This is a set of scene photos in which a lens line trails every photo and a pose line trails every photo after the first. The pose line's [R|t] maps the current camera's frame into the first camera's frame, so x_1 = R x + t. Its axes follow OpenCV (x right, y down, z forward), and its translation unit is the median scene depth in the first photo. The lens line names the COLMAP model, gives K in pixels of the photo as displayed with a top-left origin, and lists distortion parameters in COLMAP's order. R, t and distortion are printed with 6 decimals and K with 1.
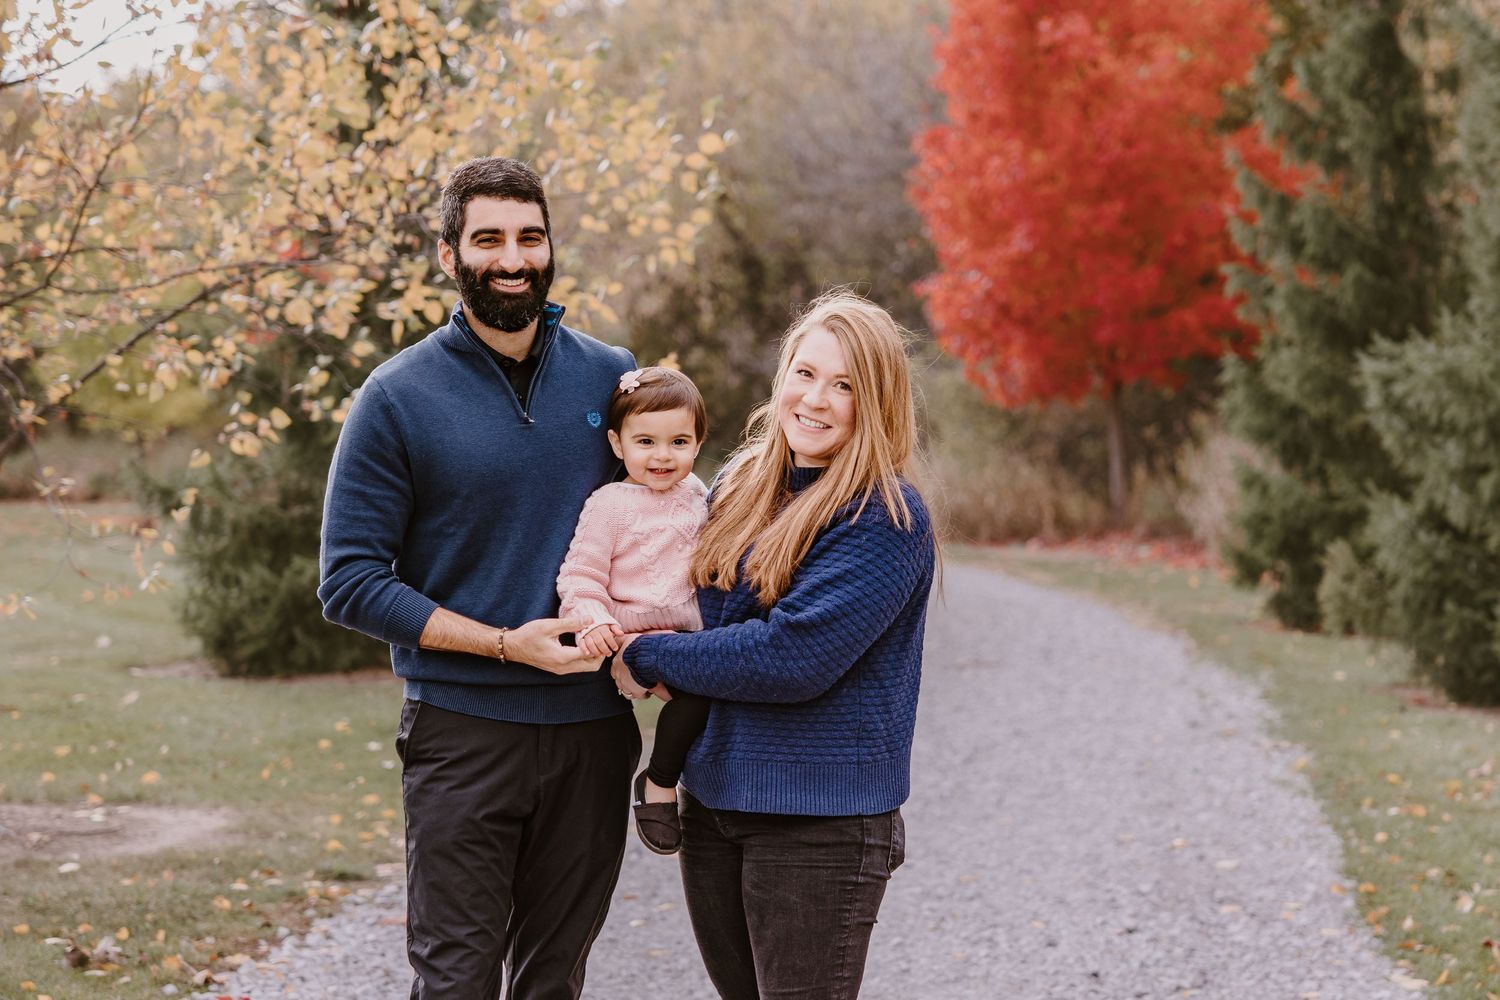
lens RADIAL K [[3918.5, 0, 751.2], [0, 3918.5, 504.0], [0, 0, 1]] dist [0.010336, 0.000000]
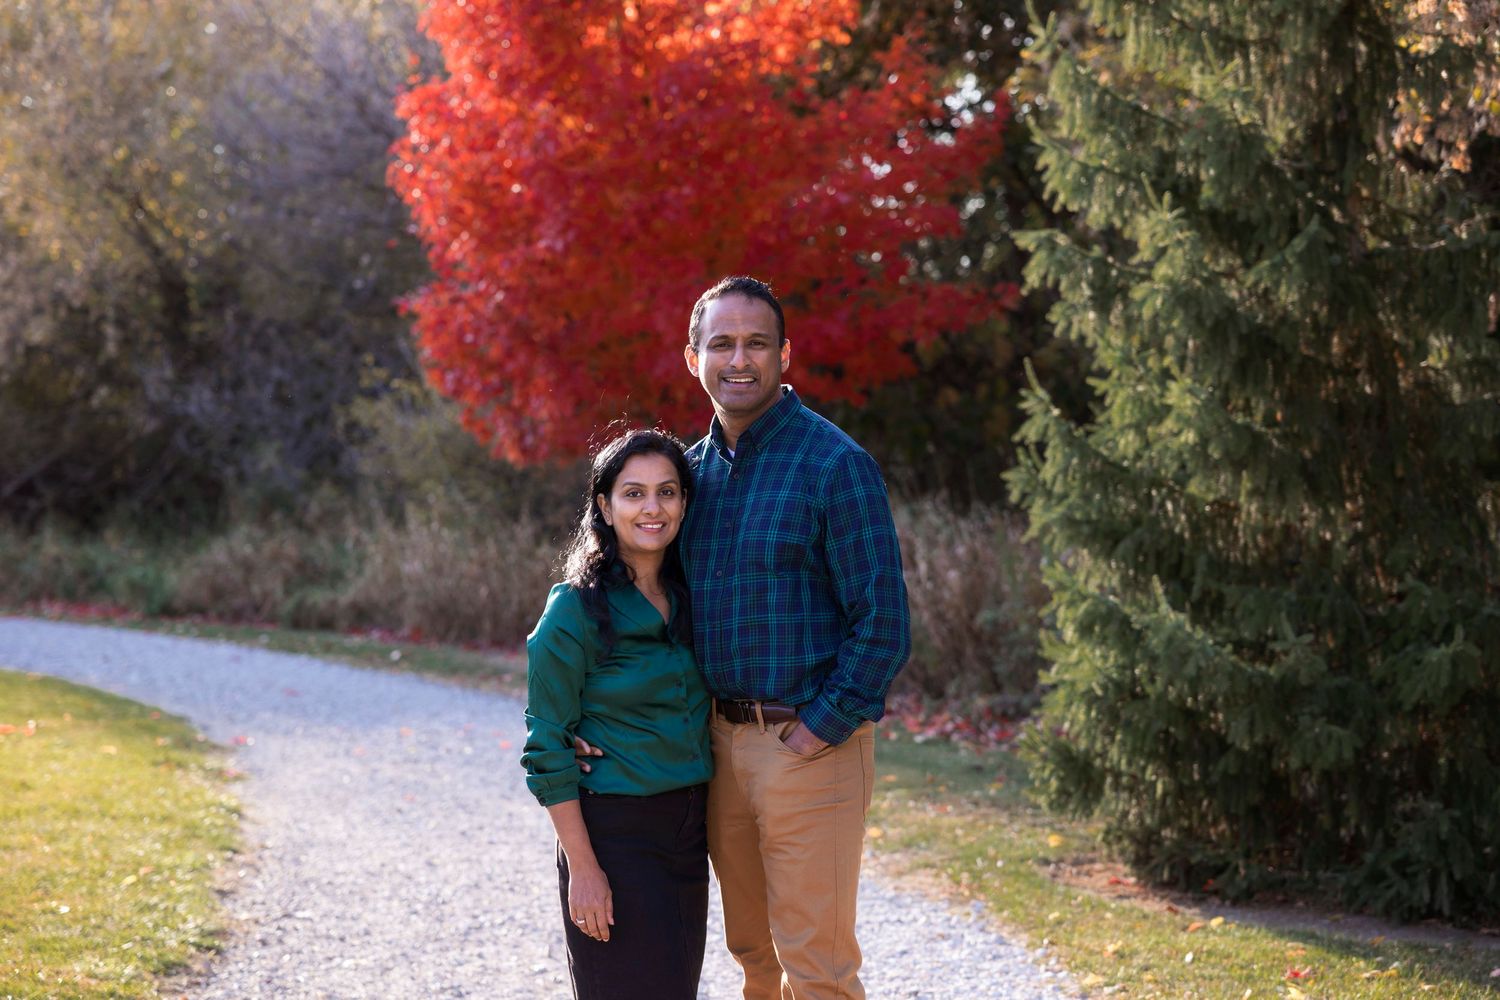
lens RADIAL K [[2729.5, 0, 748.7], [0, 2729.5, 491.2], [0, 0, 1]] dist [0.148293, 0.000000]
pose [[0.979043, 0.000373, 0.203655, 0.002635], [0.000782, 0.999984, -0.005590, -0.031956], [-0.203654, 0.005632, 0.979027, 0.920691]]
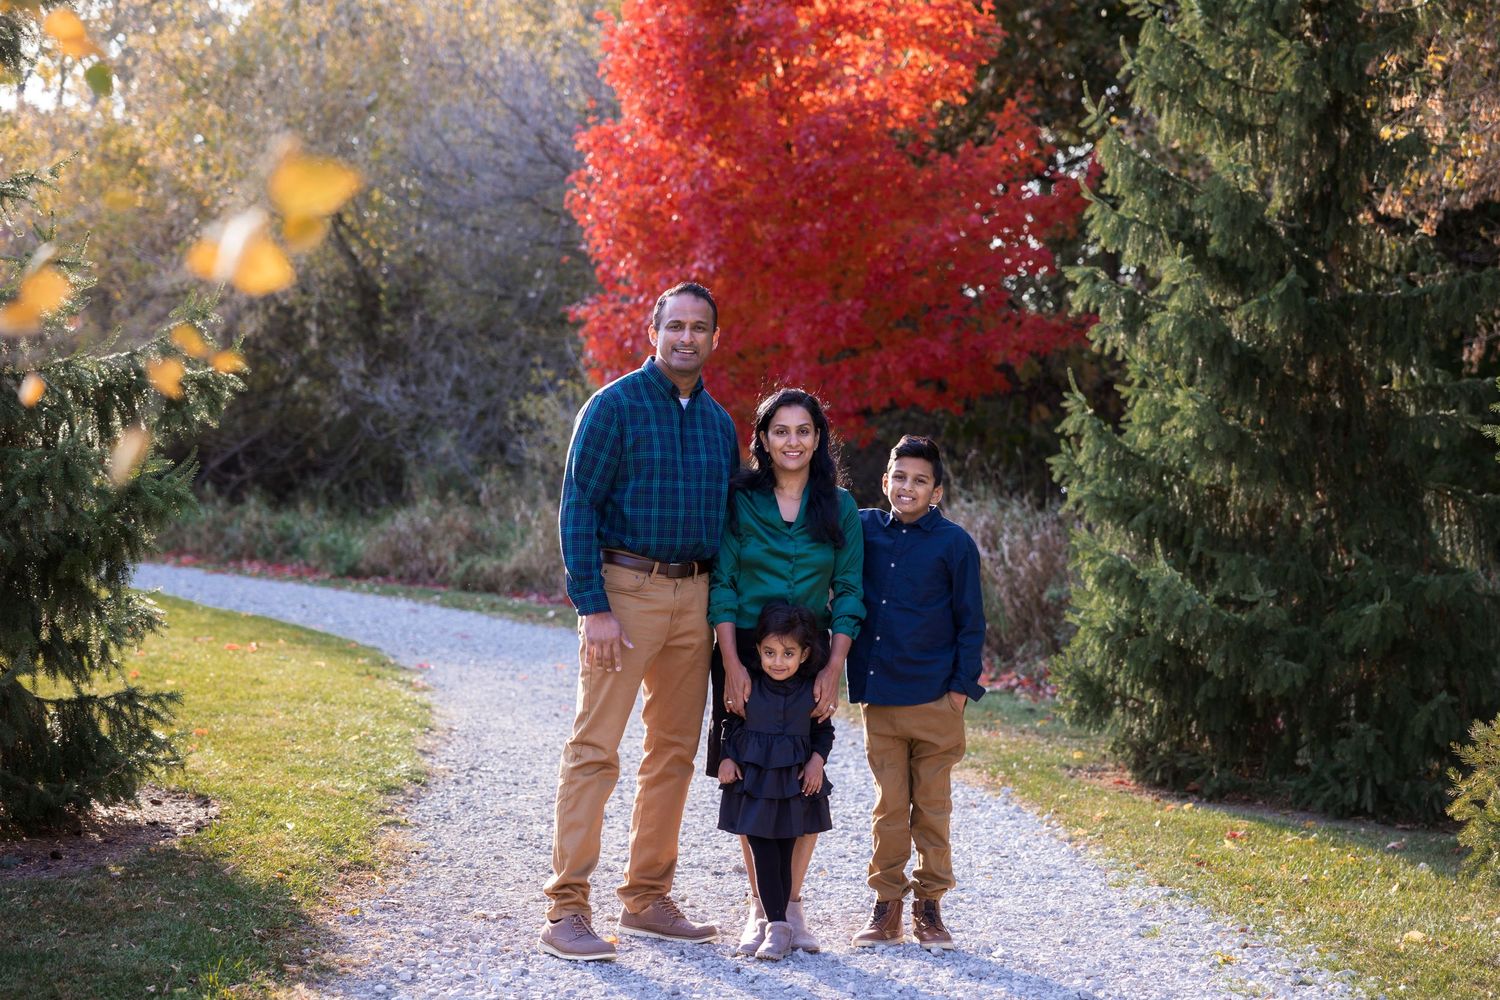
lens RADIAL K [[2729.5, 0, 756.8], [0, 2729.5, 501.3], [0, 0, 1]] dist [0.148293, 0.000000]
pose [[0.986510, 0.049544, 0.156021, -0.017433], [-0.048027, 0.998755, -0.013485, -0.013665], [-0.156495, 0.005810, 0.987662, 0.764277]]
